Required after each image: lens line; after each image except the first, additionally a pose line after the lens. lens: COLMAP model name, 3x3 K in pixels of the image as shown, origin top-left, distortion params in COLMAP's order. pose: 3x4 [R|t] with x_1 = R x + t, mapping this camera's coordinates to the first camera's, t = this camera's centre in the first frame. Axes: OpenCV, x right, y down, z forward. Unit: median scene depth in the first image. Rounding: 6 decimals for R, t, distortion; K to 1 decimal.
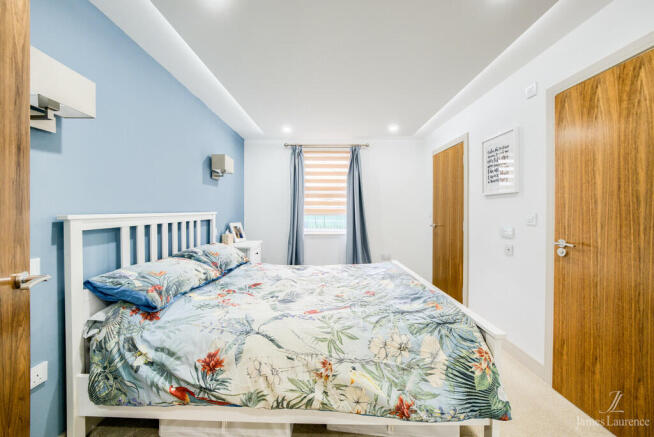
lens RADIAL K [[227.7, 0, 338.2], [0, 227.7, 213.6], [0, 0, 1]] dist [-0.019724, -0.000308]
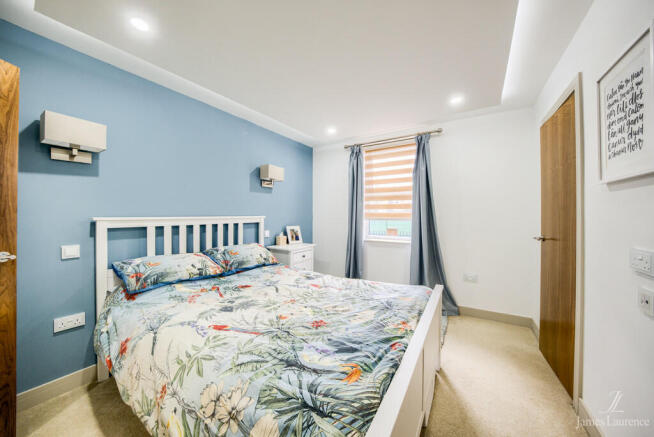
lens RADIAL K [[227.7, 0, 328.1], [0, 227.7, 215.3], [0, 0, 1]] dist [-0.019724, -0.000308]
pose [[0.839632, 0.001020, -0.543155, 0.587408], [-0.007598, 0.999922, -0.009867, -0.004257], [0.543103, 0.012412, 0.839575, 0.381881]]
